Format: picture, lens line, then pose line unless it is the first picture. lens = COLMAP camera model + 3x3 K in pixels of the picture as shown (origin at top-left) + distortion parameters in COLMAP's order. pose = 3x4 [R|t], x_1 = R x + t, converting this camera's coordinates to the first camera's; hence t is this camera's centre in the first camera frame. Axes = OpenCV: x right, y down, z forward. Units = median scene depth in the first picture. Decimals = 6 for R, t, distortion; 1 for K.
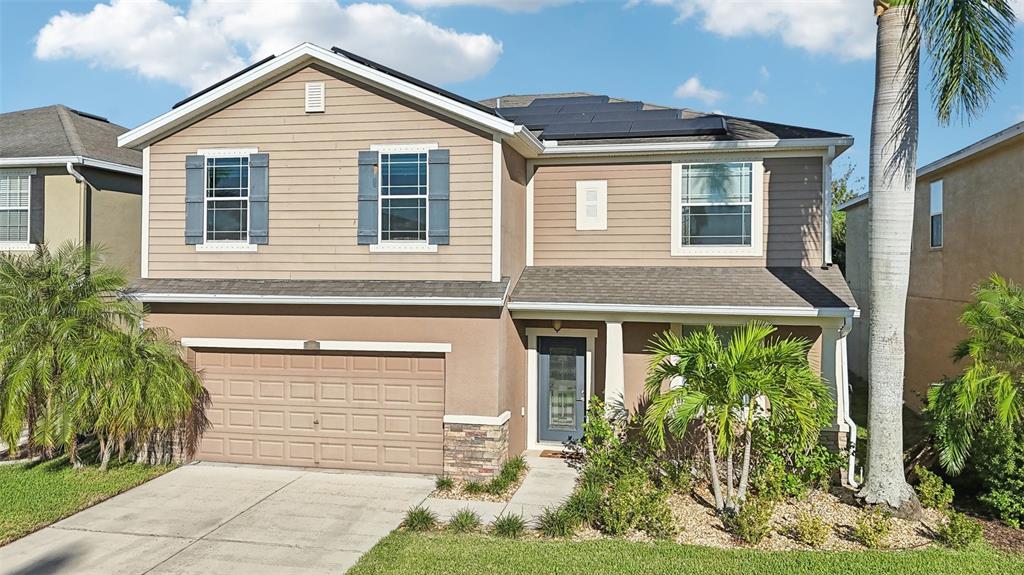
lens RADIAL K [[764.1, 0, 522.7], [0, 764.1, 279.9], [0, 0, 1]] dist [0.047321, -0.046825]
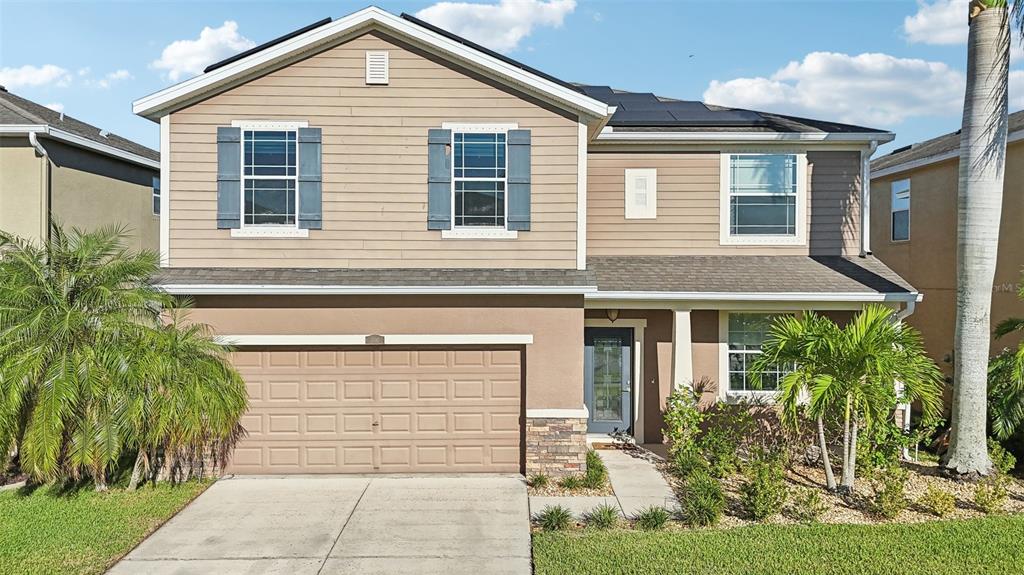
lens RADIAL K [[764.1, 0, 517.6], [0, 764.1, 290.4], [0, 0, 1]] dist [0.047321, -0.046825]
pose [[0.975907, -0.008236, 0.218033, -0.307420], [0.005458, 0.999896, 0.013340, 0.014746], [-0.218120, -0.011829, 0.975850, 0.073170]]
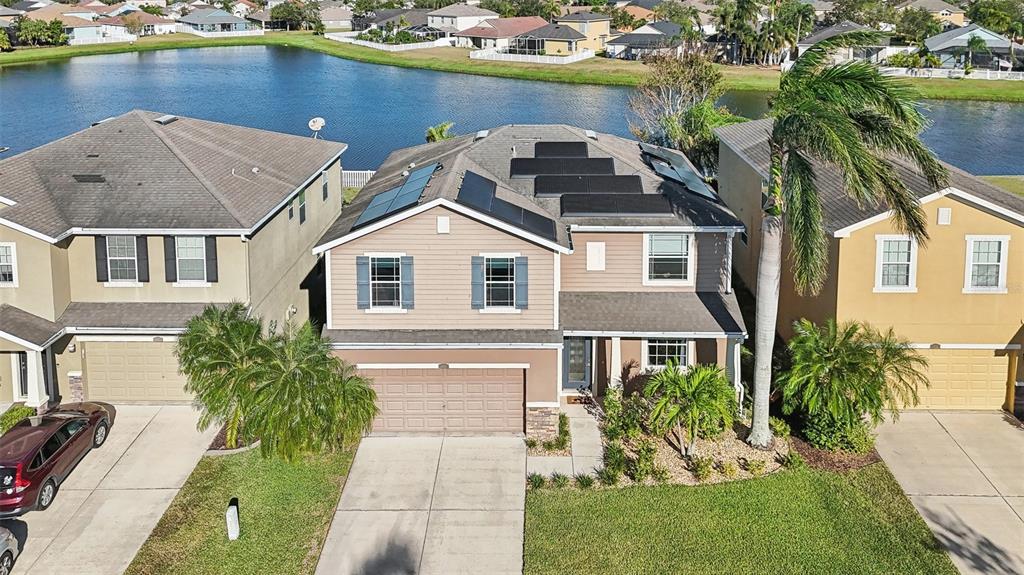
lens RADIAL K [[764.1, 0, 528.6], [0, 764.1, 110.0], [0, 0, 1]] dist [0.047321, -0.046825]
pose [[0.980215, -0.038178, 0.194217, -0.398597], [0.010317, 0.989743, 0.142489, -0.711082], [-0.197665, -0.137667, 0.970555, -0.596907]]
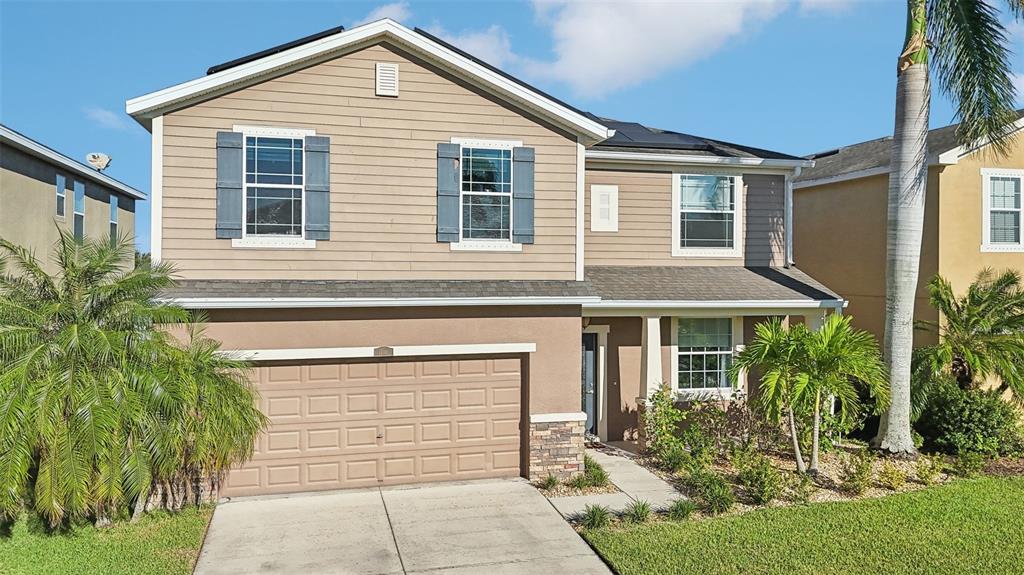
lens RADIAL K [[764.1, 0, 511.8], [0, 764.1, 285.2], [0, 0, 1]] dist [0.047321, -0.046825]
pose [[0.892373, -0.009710, 0.451195, -0.548793], [0.006088, 0.999937, 0.009477, -0.001750], [-0.451258, -0.005710, 0.892375, 0.121189]]
